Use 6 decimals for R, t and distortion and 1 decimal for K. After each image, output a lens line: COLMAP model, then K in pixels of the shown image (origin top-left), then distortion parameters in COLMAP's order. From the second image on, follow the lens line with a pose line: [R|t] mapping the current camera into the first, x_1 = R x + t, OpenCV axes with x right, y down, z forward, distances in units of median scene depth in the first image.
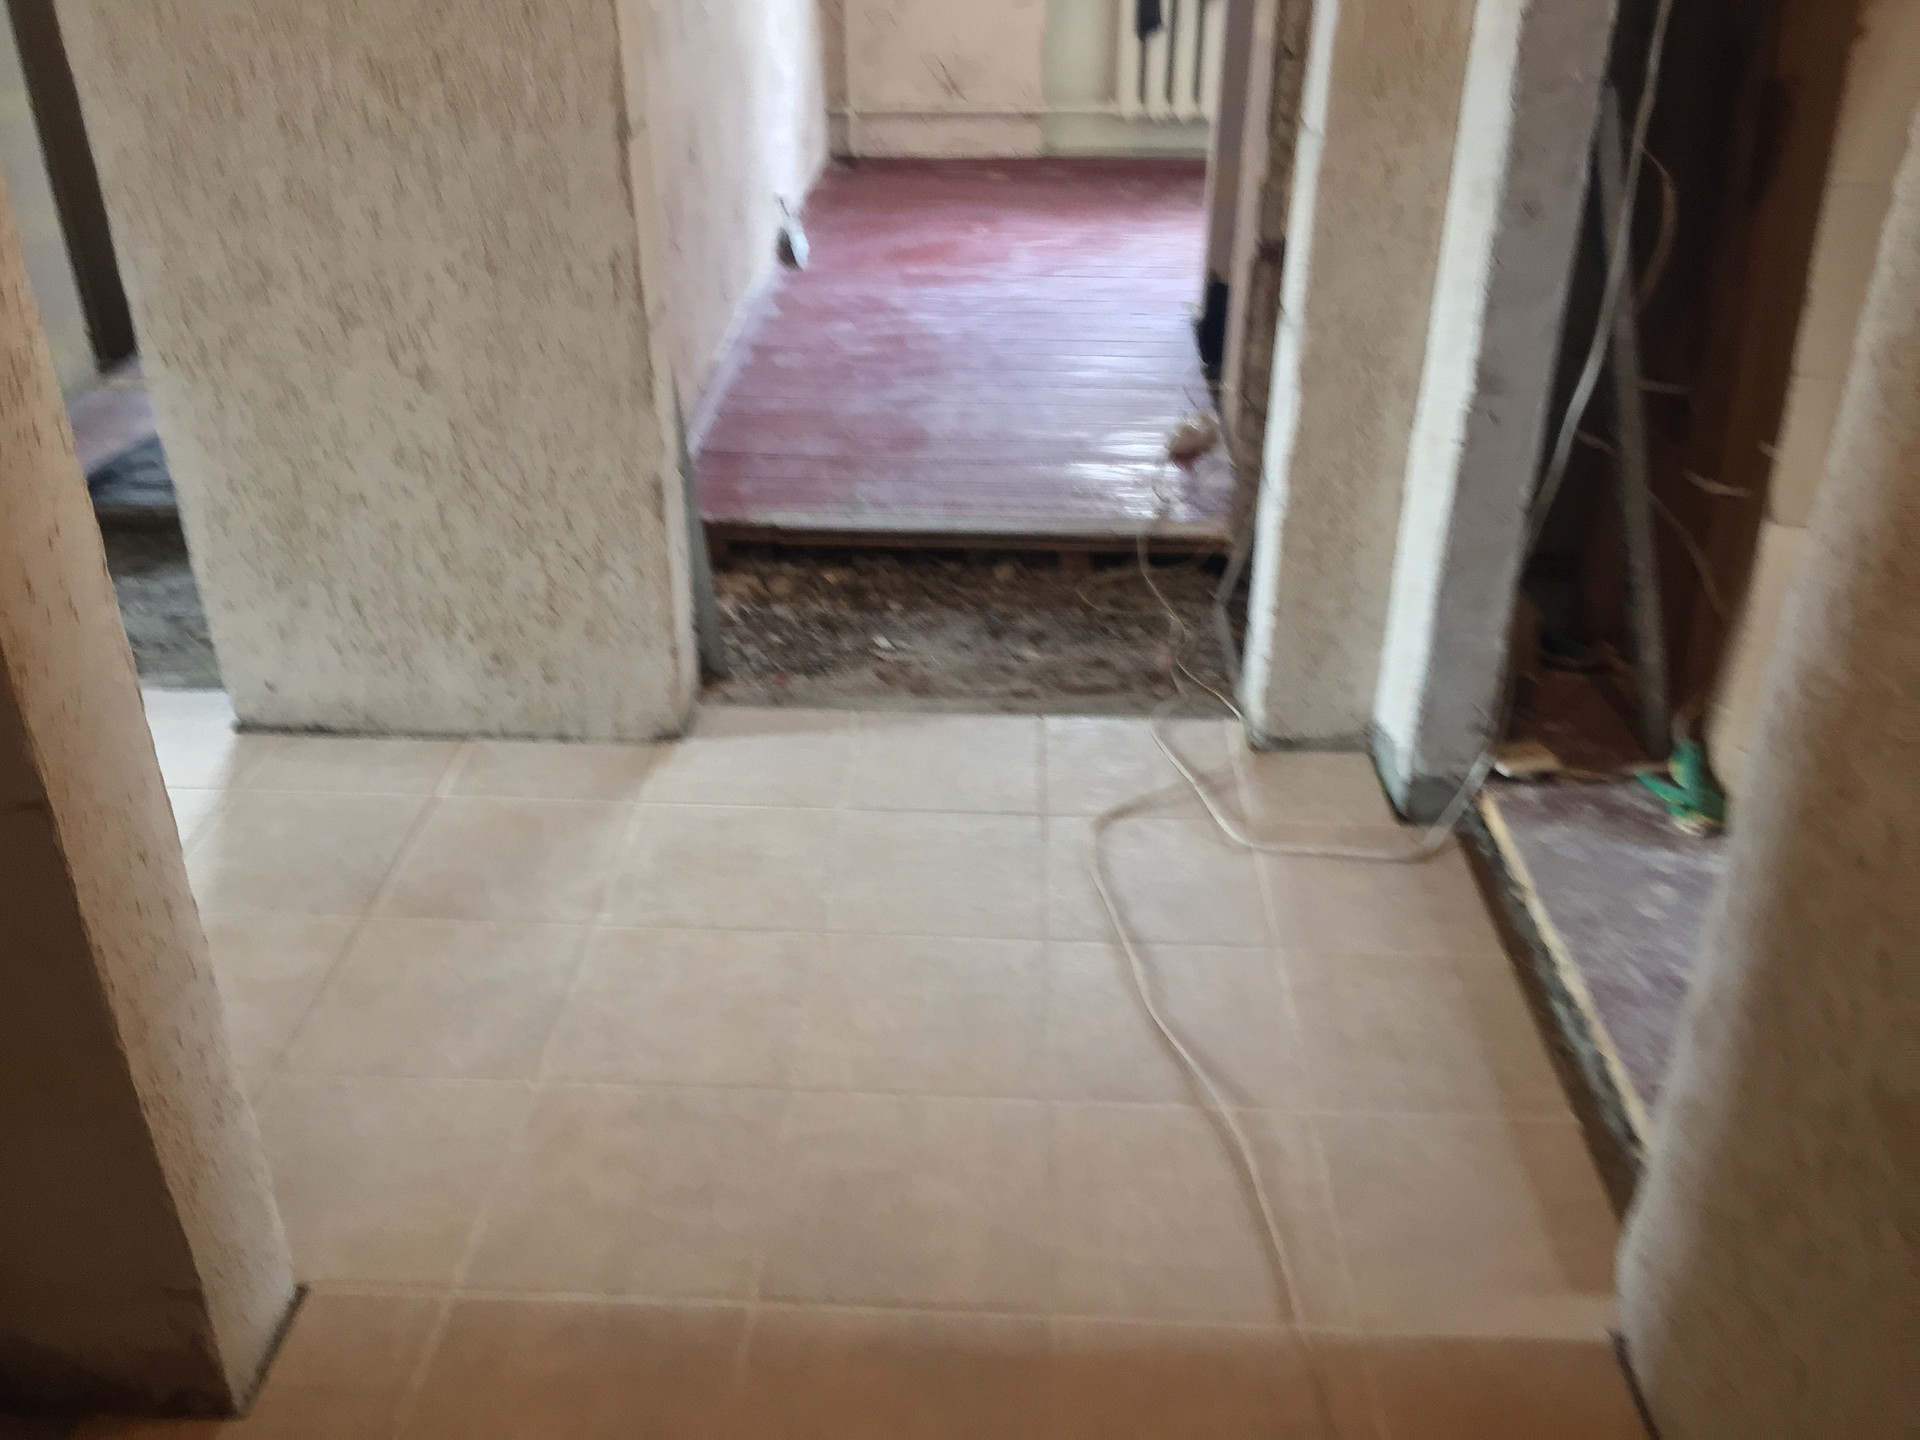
lens RADIAL K [[1632.1, 0, 998.8], [0, 1632.1, 728.6], [0, 0, 1]] dist [0.068098, 0.001019]
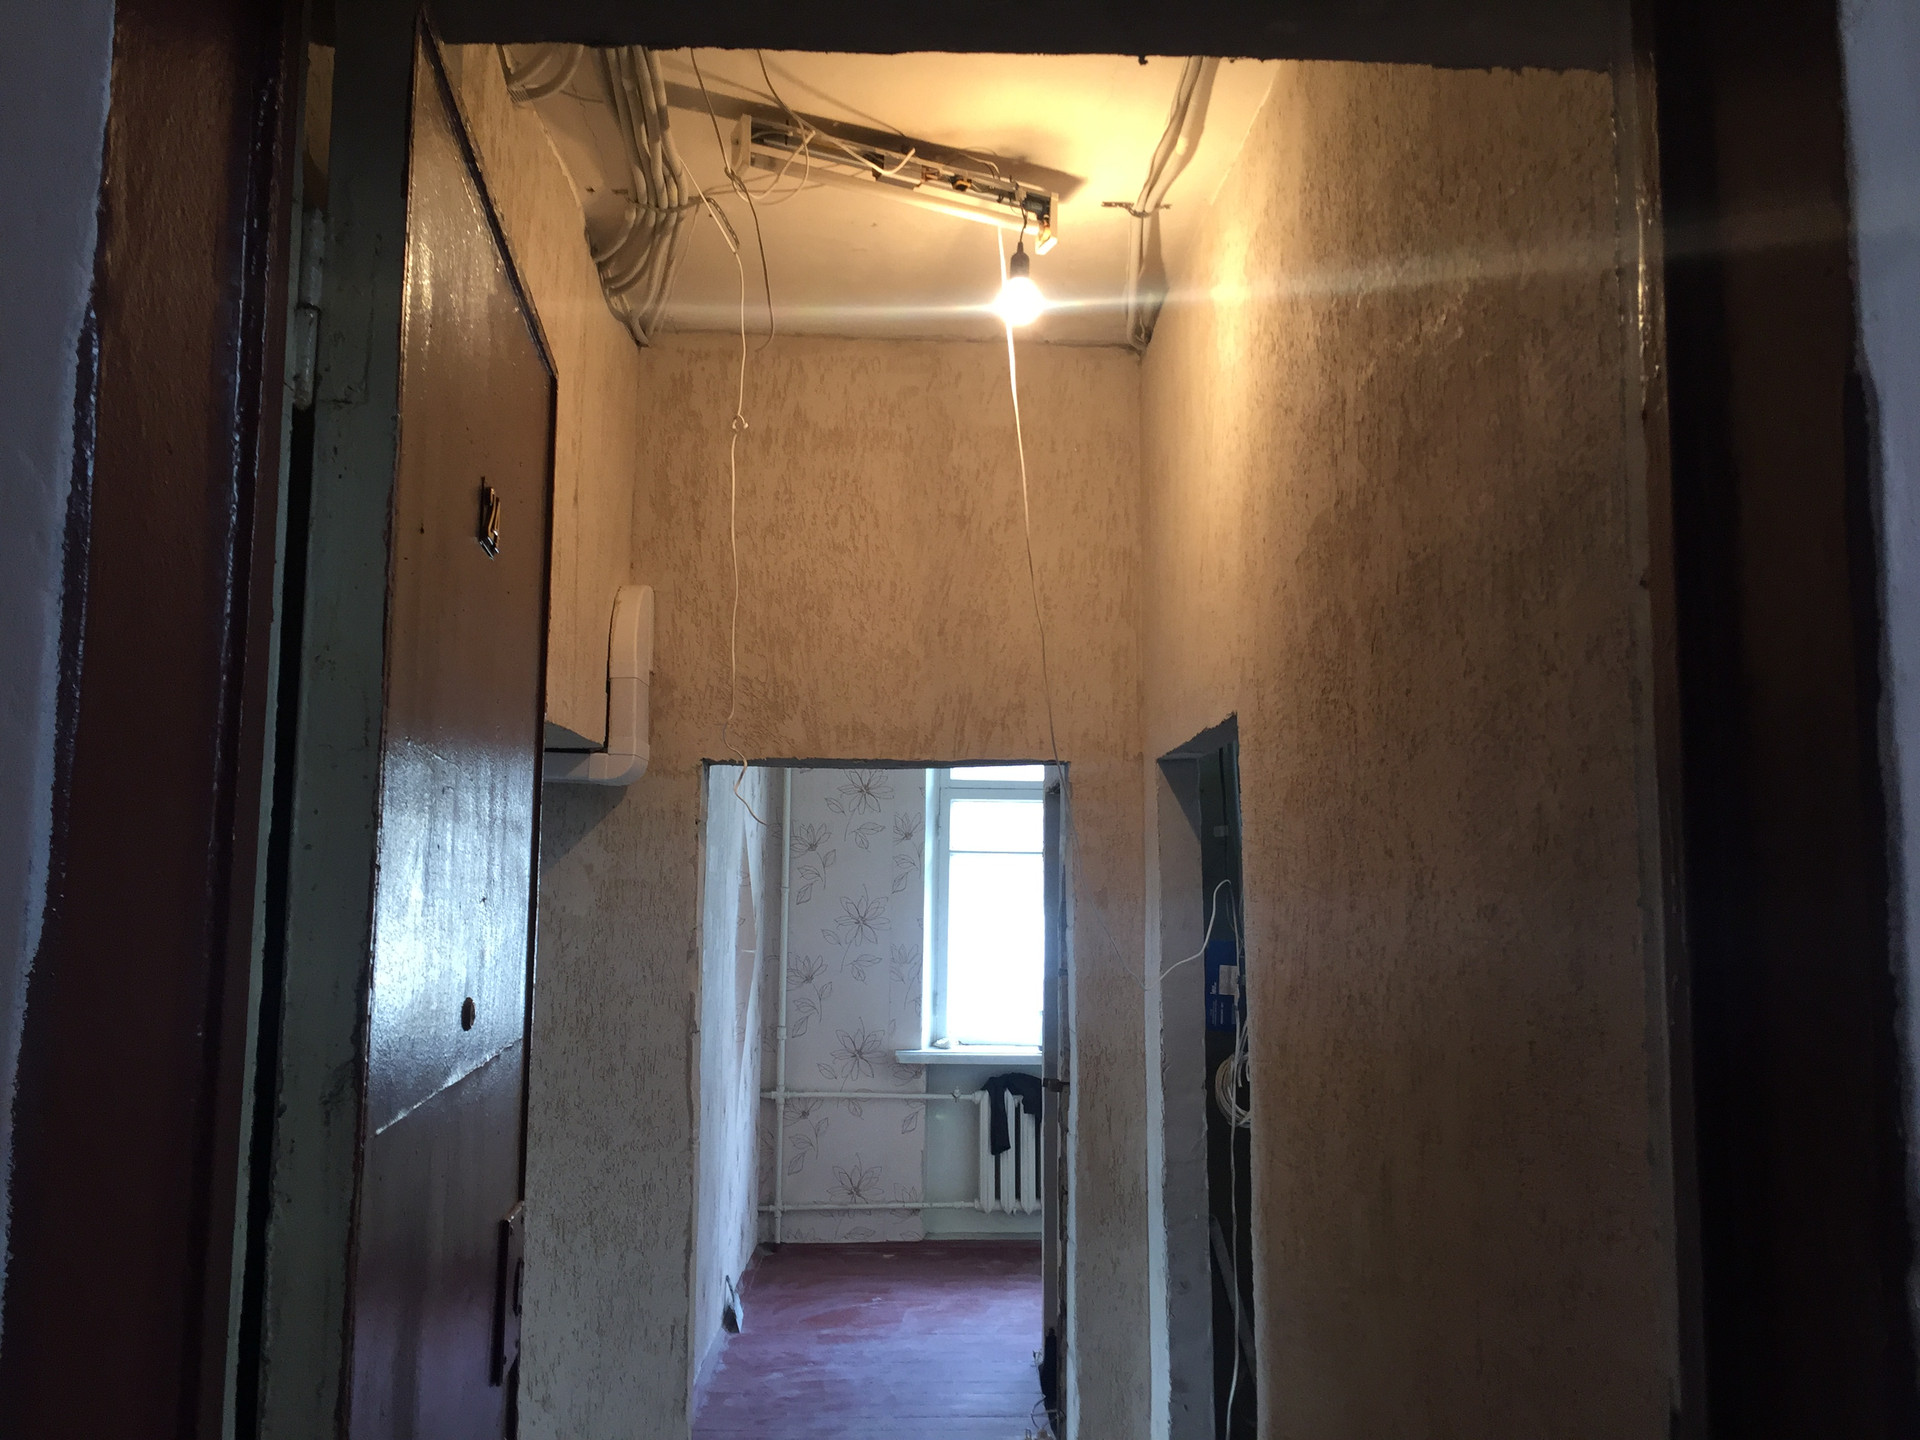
lens RADIAL K [[1601.4, 0, 973.6], [0, 1601.4, 713.5], [0, 0, 1]] dist [0.065899, -0.099415]
pose [[0.998371, 0.000693, 0.057051, -0.015415], [0.033611, 0.800861, -0.597906, 0.182089], [-0.046104, 0.598850, 0.799533, -0.605670]]
